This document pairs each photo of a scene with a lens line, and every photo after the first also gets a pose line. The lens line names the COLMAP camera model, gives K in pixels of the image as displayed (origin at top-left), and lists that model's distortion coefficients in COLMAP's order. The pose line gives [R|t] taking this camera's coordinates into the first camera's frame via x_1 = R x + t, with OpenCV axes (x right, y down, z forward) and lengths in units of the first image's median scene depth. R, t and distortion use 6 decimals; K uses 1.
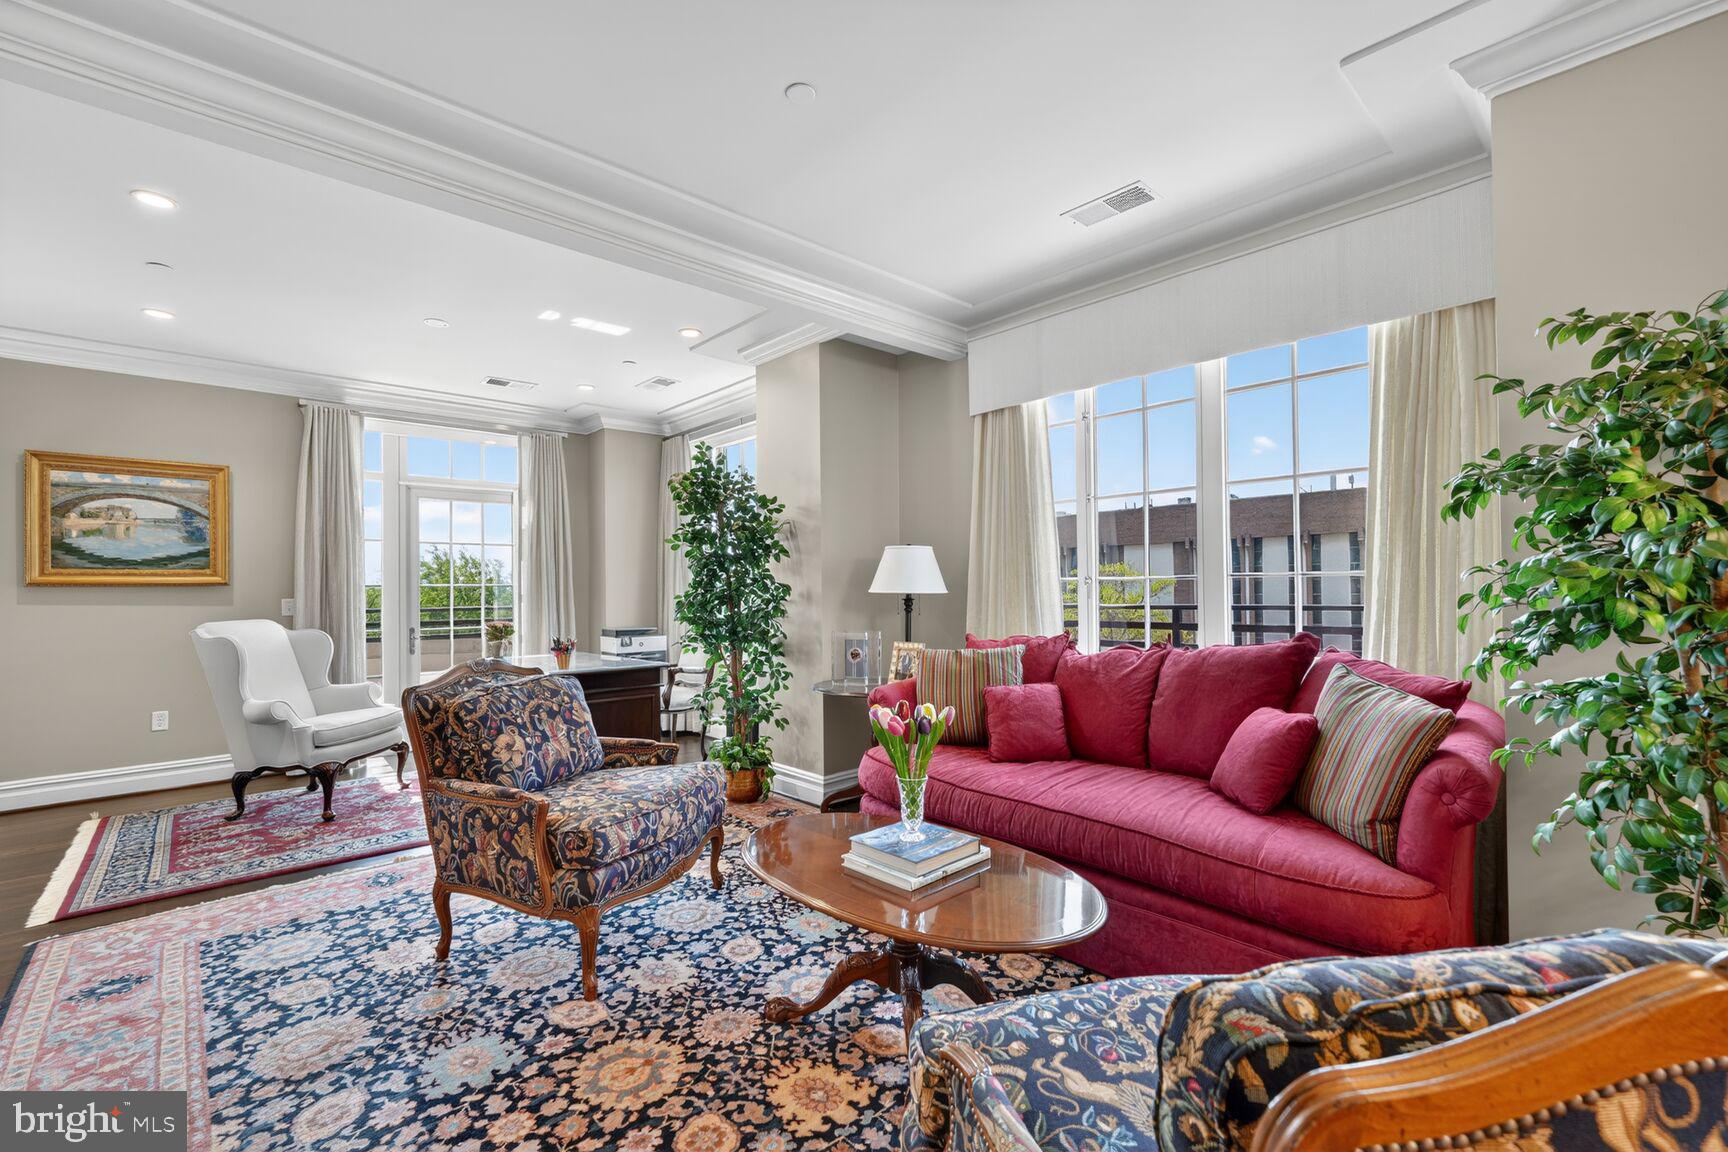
lens RADIAL K [[750.3, 0, 870.2], [0, 750.3, 579.1], [0, 0, 1]] dist [-0.000895, 0.000953]
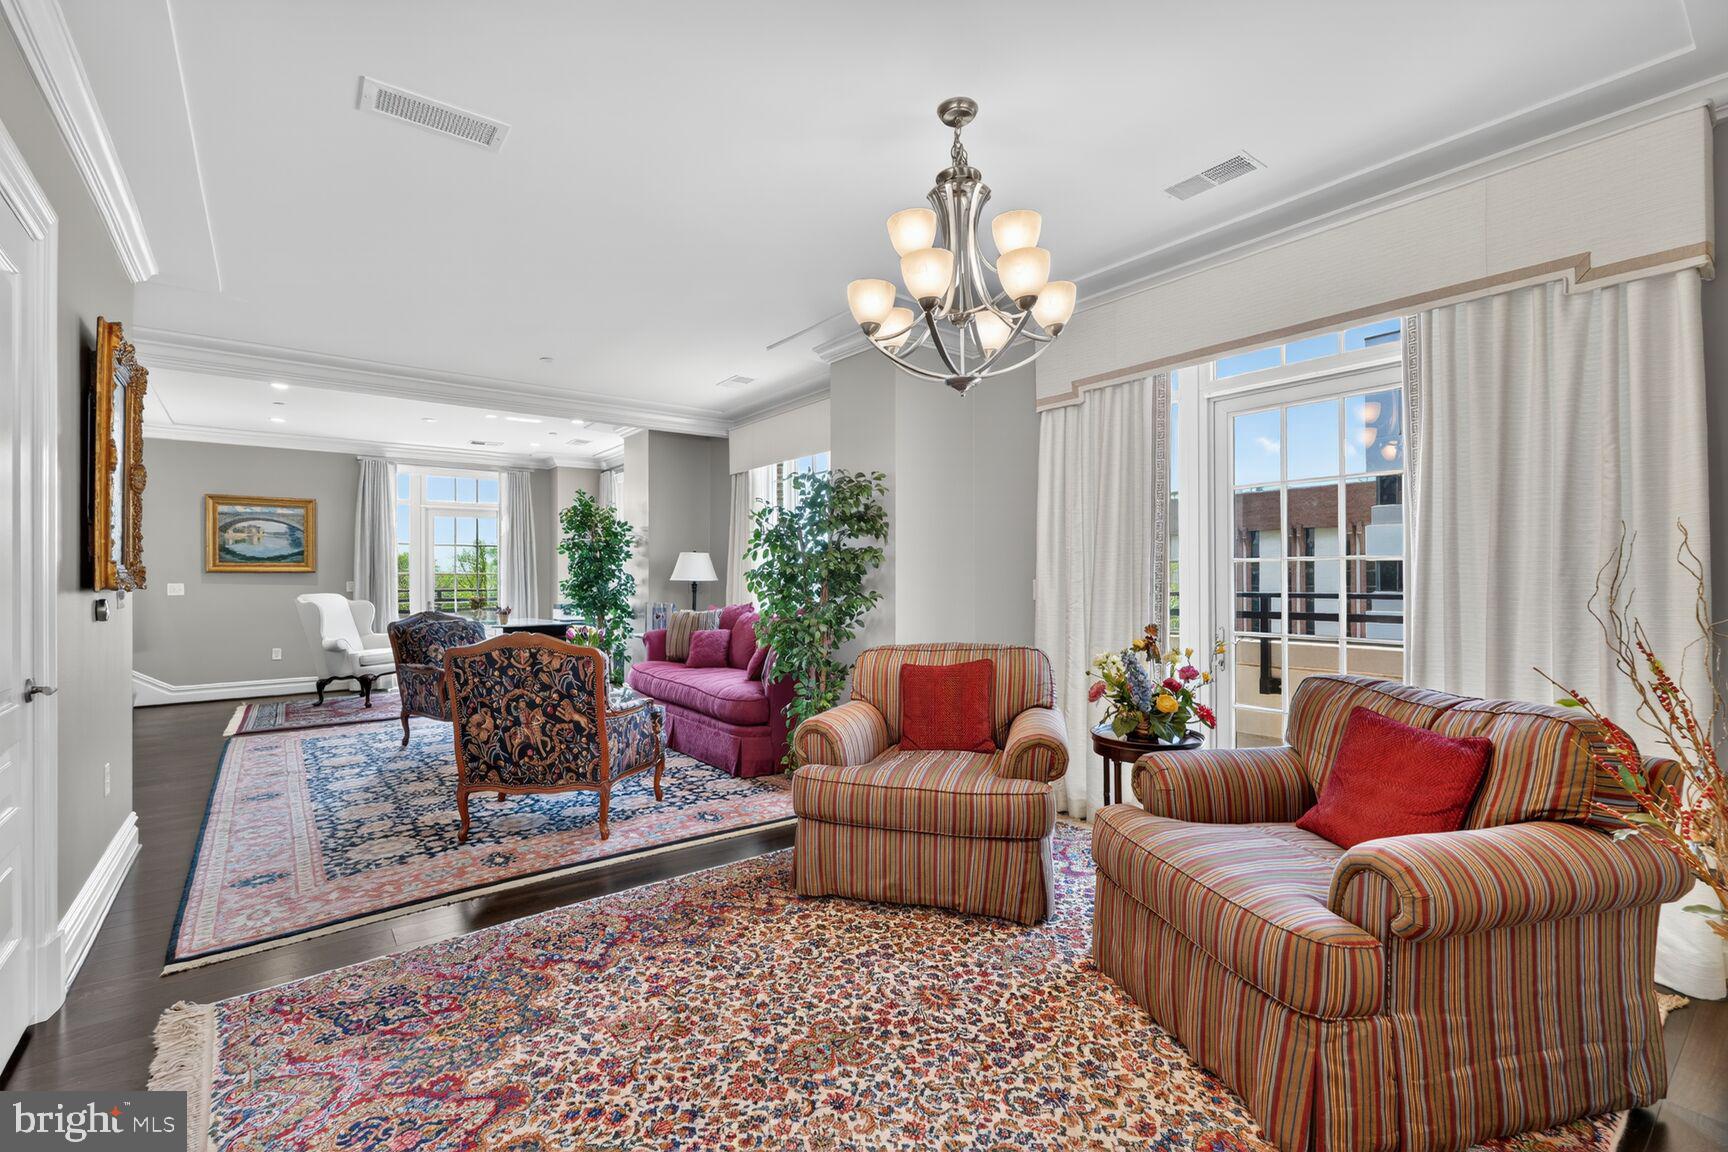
lens RADIAL K [[750.3, 0, 858.9], [0, 750.3, 575.8], [0, 0, 1]] dist [-0.000895, 0.000953]
pose [[0.996415, 0.007505, -0.084268, 0.524641], [-0.006653, 0.999924, 0.010378, -0.011248], [0.084339, -0.009780, 0.996389, -0.599736]]
